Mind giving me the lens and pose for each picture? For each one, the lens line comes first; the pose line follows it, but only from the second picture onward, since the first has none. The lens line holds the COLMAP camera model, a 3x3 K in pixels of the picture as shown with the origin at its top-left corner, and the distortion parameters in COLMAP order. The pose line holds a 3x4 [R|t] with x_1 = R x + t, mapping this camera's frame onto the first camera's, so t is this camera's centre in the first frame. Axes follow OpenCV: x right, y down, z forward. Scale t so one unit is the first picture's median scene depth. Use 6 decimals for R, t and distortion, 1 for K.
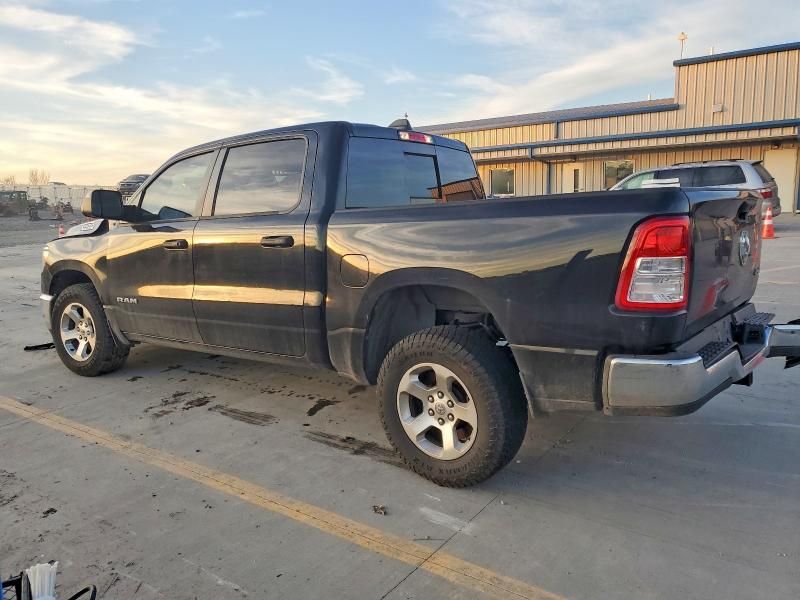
lens RADIAL K [[672.3, 0, 403.9], [0, 672.3, 300.3], [0, 0, 1]] dist [-0.001575, 0.012964]
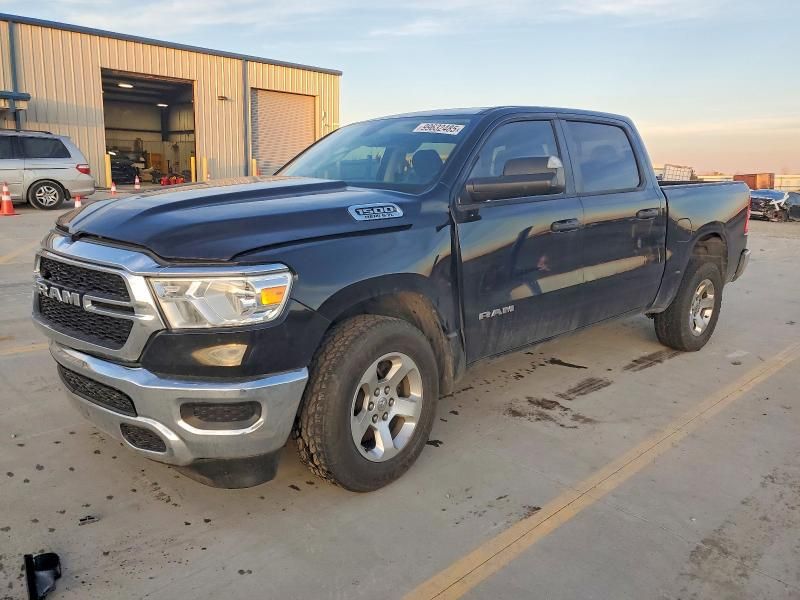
lens RADIAL K [[672.3, 0, 404.1], [0, 672.3, 300.7], [0, 0, 1]] dist [-0.001575, 0.012964]
pose [[0.088159, -0.155413, 0.983908, -1.221688], [0.118585, 0.982367, 0.144545, -0.138061], [-0.989023, 0.103934, 0.105034, 1.121984]]
